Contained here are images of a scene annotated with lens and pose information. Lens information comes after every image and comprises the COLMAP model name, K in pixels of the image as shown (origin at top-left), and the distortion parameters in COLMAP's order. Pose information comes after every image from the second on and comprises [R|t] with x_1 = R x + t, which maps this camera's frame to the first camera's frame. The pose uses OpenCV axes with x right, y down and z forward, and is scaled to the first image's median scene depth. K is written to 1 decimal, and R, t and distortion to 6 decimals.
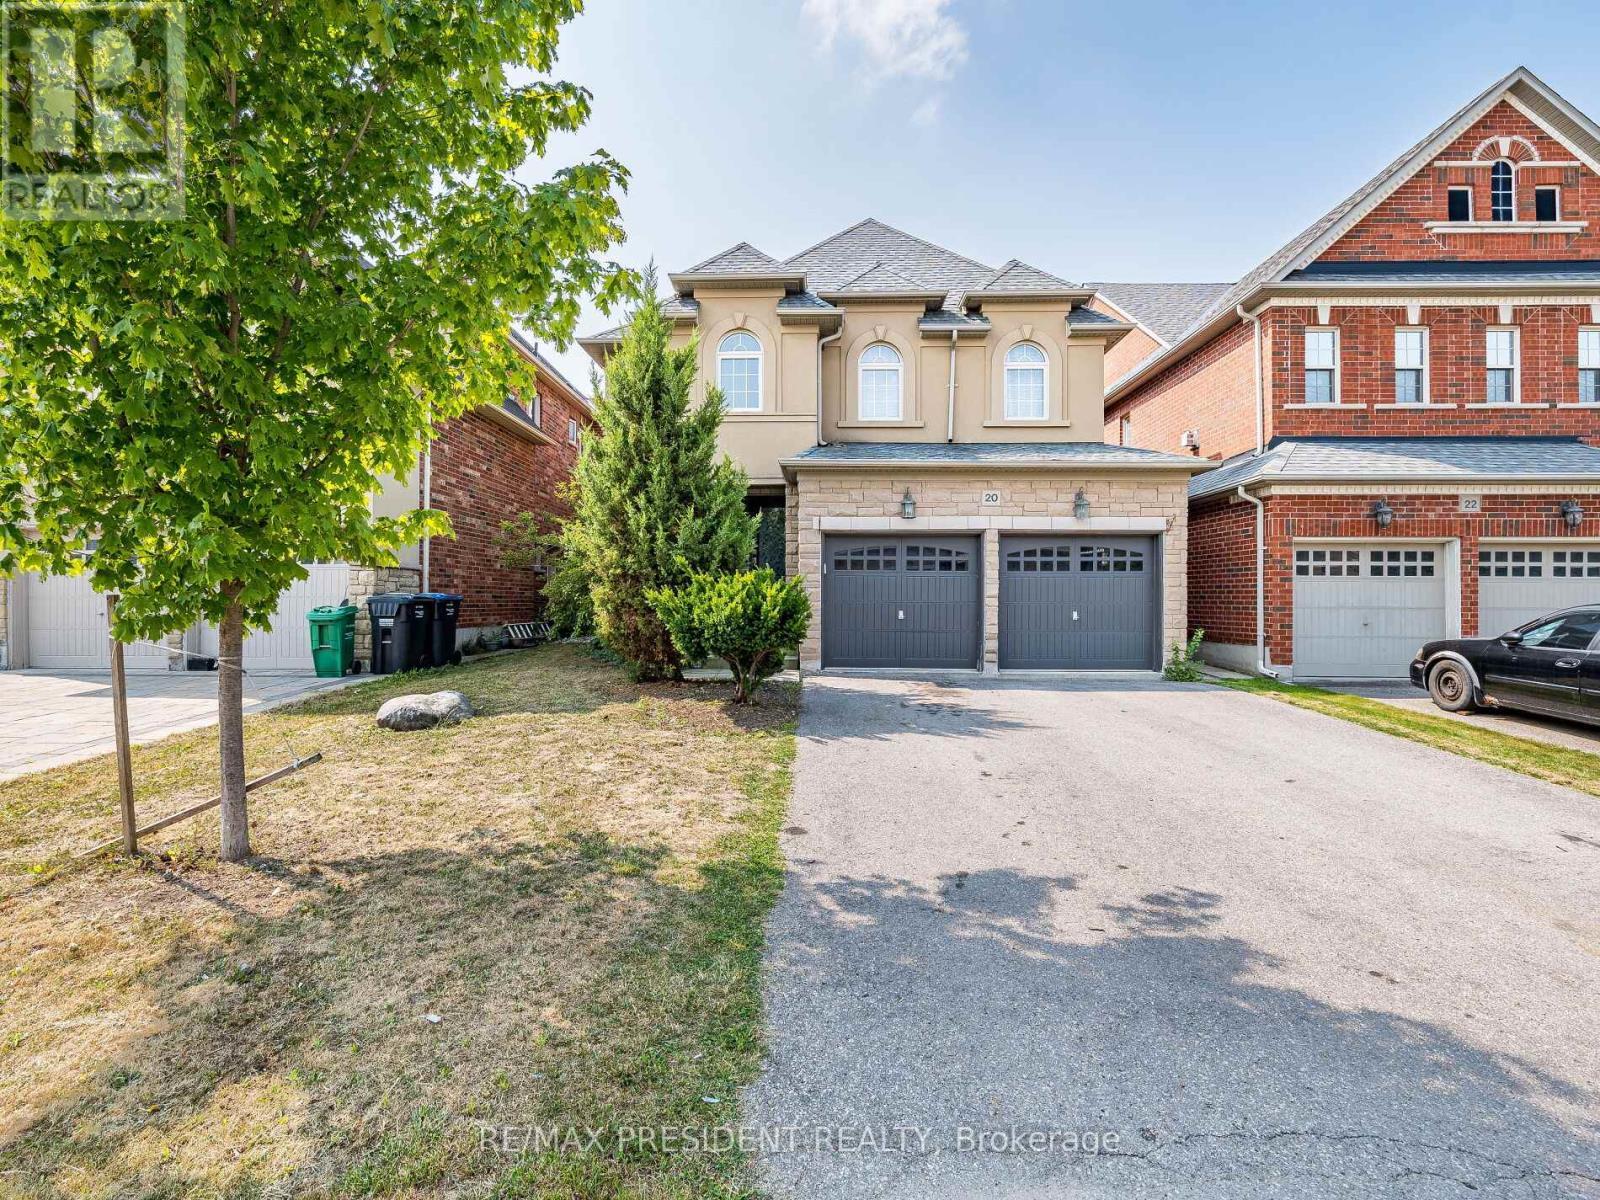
lens RADIAL K [[747.0, 0, 744.7], [0, 747.0, 599.9], [0, 0, 1]] dist [-0.013079, 0.000887]
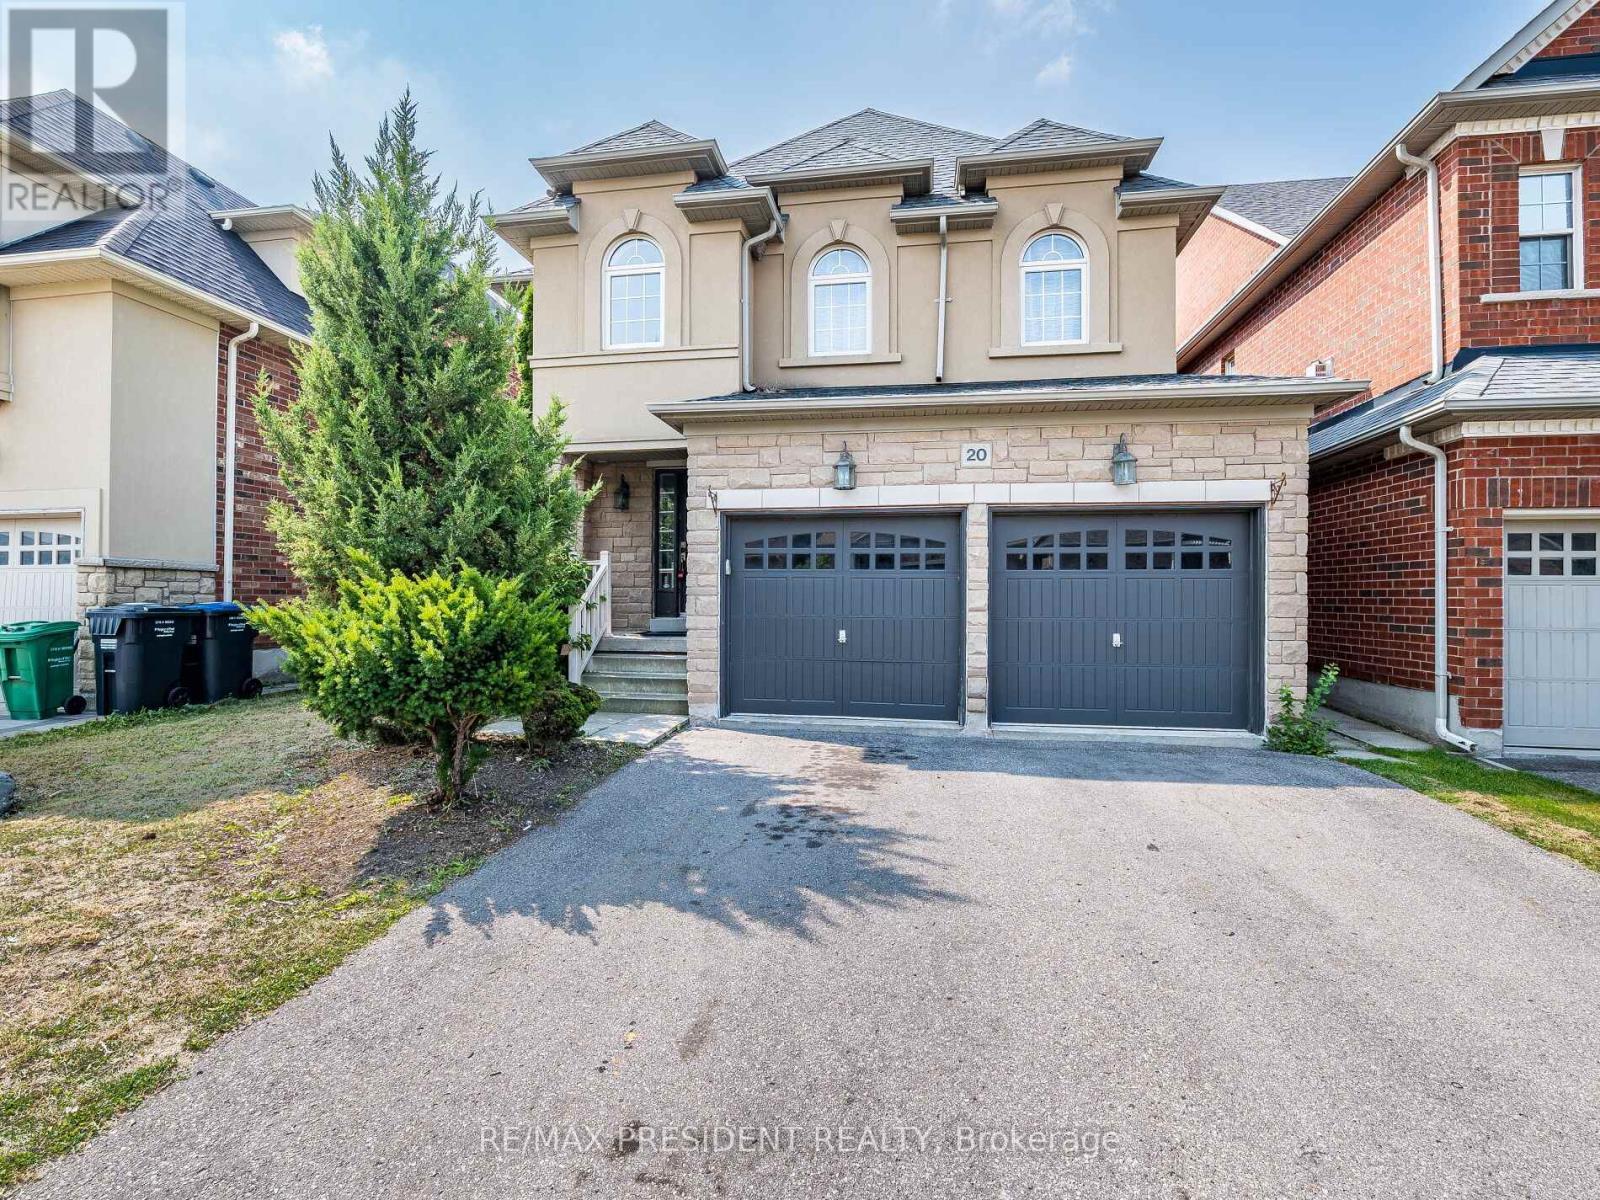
lens RADIAL K [[747.0, 0, 755.3], [0, 747.0, 598.8], [0, 0, 1]] dist [-0.013079, 0.000887]
pose [[0.992278, 0.000690, -0.124028, 0.215726], [-0.000752, 1.000000, -0.000458, -0.013000], [0.124028, 0.000547, 0.992279, 0.333162]]
